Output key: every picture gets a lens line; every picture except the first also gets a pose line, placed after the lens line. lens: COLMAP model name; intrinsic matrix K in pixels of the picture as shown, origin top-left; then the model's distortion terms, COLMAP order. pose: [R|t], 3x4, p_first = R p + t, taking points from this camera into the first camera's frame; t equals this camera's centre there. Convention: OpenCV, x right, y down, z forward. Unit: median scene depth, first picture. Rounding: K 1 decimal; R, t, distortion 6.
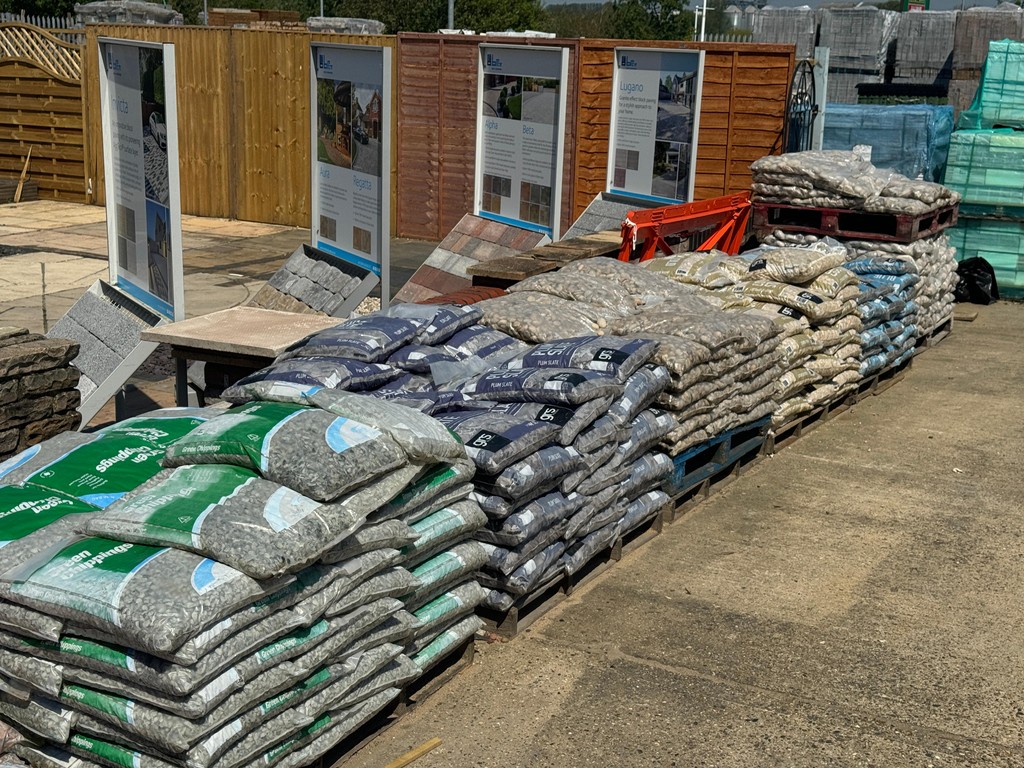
lens RADIAL K [[1452.0, 0, 512.0], [0, 1452.0, 384.0], [0, 0, 1]] dist [0.167670, -0.331774]
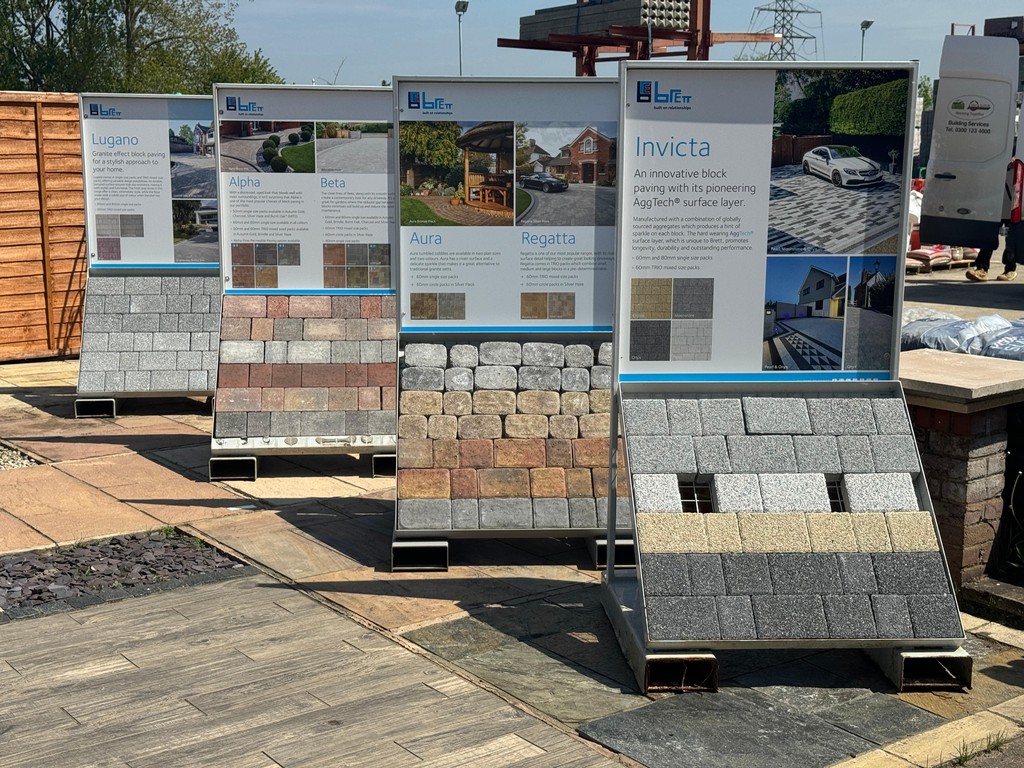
lens RADIAL K [[1452.0, 0, 512.0], [0, 1452.0, 384.0], [0, 0, 1]] dist [0.167670, -0.331774]
pose [[0.458661, -0.174716, 0.871266, -0.591715], [0.216588, 0.972891, 0.081076, -0.088641], [-0.861812, 0.151519, 0.484068, 0.428557]]
